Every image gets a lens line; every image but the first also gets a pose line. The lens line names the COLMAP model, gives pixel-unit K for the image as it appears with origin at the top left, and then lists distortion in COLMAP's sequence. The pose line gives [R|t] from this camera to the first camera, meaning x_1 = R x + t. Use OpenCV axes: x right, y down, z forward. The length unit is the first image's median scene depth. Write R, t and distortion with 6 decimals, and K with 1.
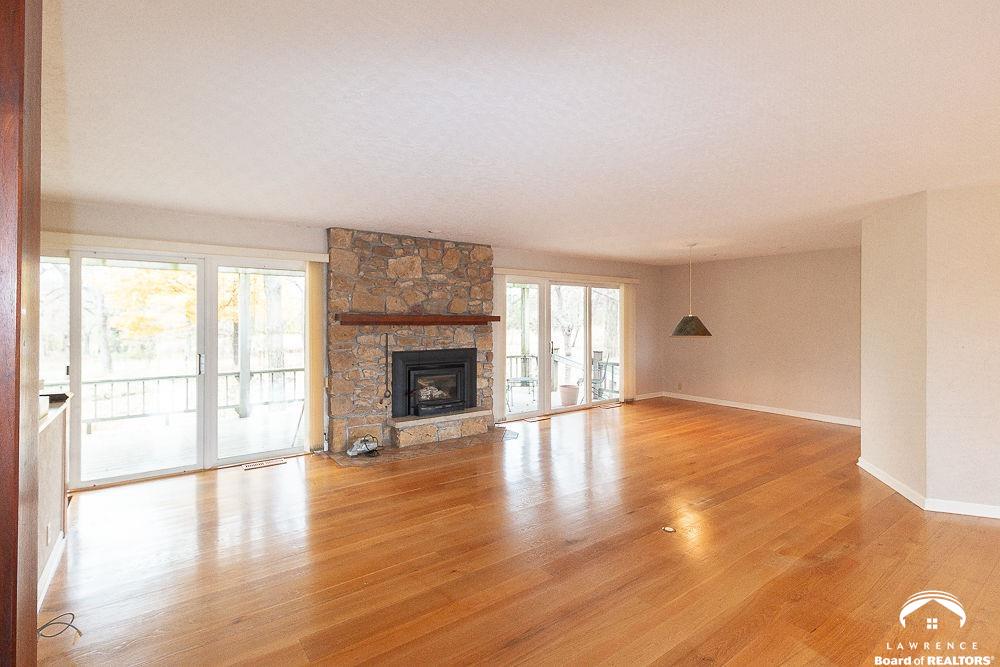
lens RADIAL K [[457.2, 0, 469.4], [0, 457.2, 318.2], [0, 0, 1]] dist [-0.000568, -0.000461]
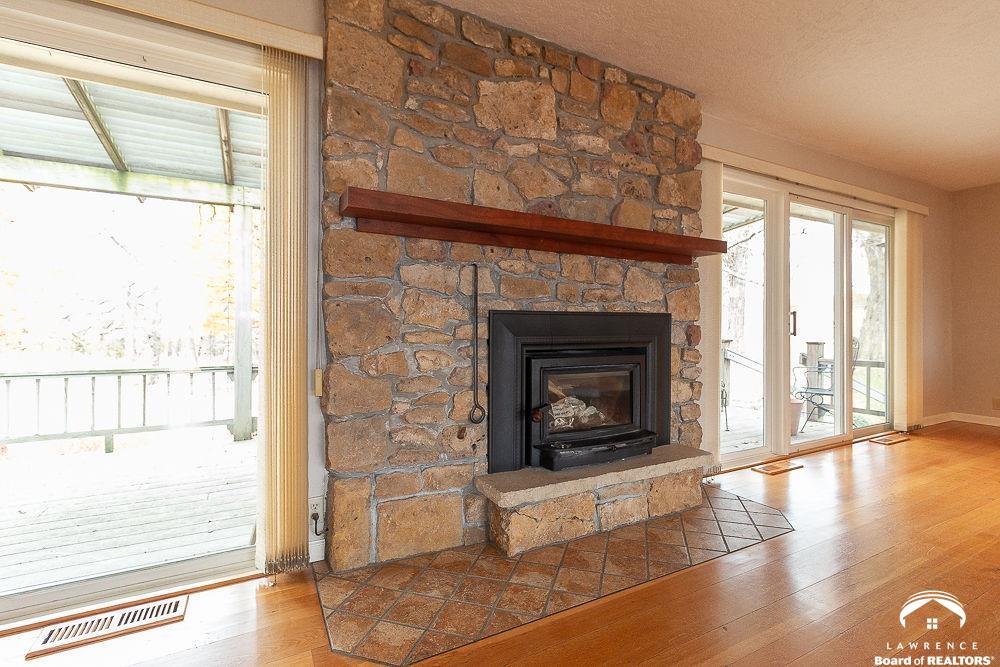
lens RADIAL K [[457.2, 0, 500.0], [0, 457.2, 332.2], [0, 0, 1]] dist [-0.000568, -0.000461]
pose [[0.994008, 0.004123, -0.109229, -0.112139], [-0.002666, 0.999906, 0.013485, 0.085696], [0.109274, -0.013113, 0.993925, 0.586593]]
